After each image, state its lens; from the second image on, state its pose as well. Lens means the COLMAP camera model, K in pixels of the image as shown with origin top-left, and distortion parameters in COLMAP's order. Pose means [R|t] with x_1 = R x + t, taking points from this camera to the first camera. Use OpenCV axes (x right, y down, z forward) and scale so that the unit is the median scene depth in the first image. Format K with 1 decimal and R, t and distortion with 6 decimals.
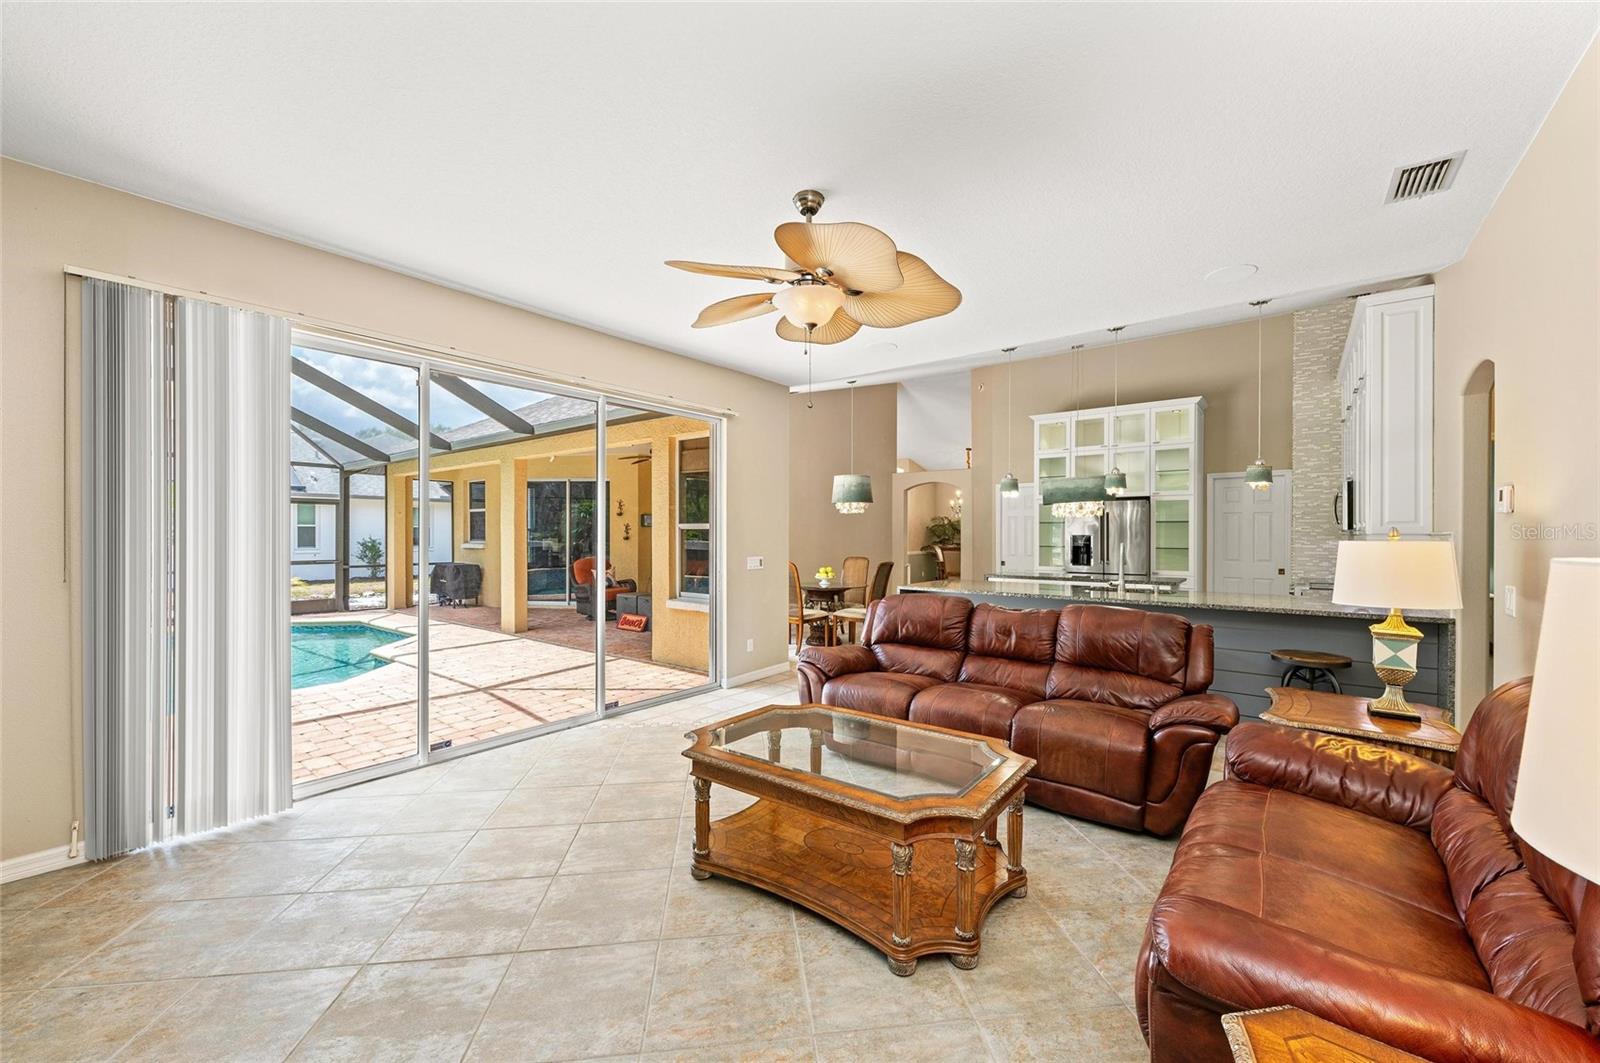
lens RADIAL K [[617.9, 0, 807.5], [0, 617.9, 532.6], [0, 0, 1]] dist [0.008649, -0.004365]
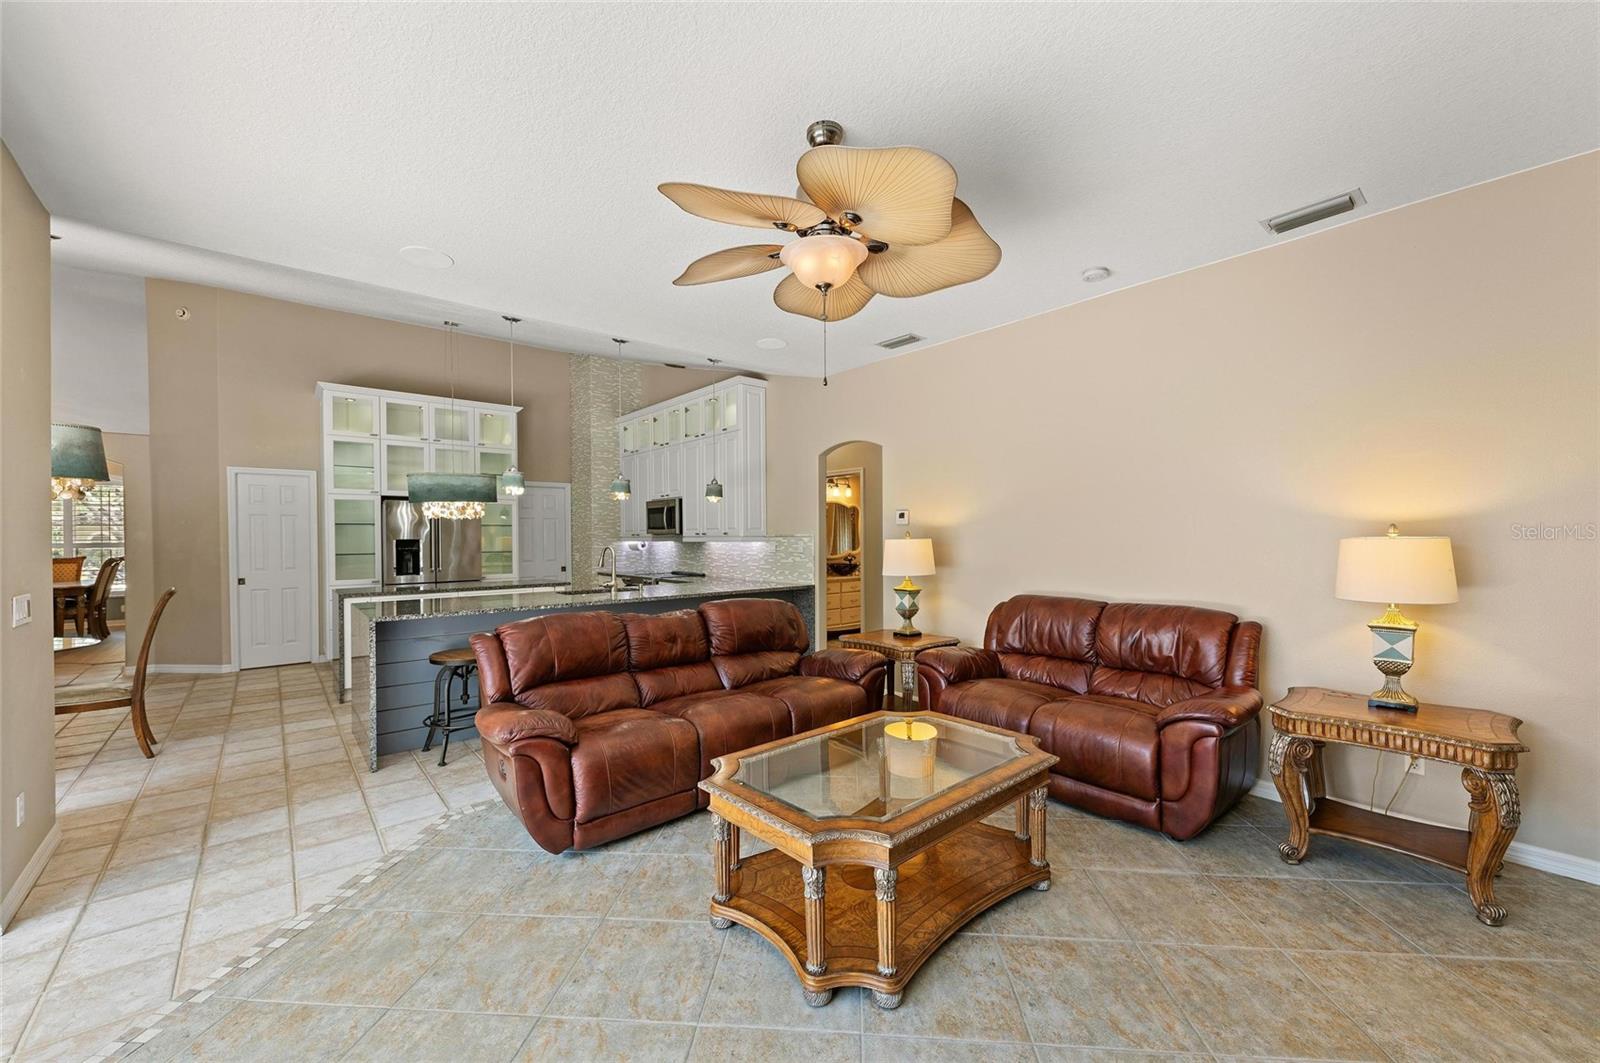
lens RADIAL K [[617.9, 0, 793.7], [0, 617.9, 546.8], [0, 0, 1]] dist [0.008649, -0.004365]
pose [[0.205111, -0.018328, 0.978567, -0.330874], [0.003923, 0.999832, 0.017904, 0.001065], [-0.978731, 0.000167, 0.205148, 0.353530]]
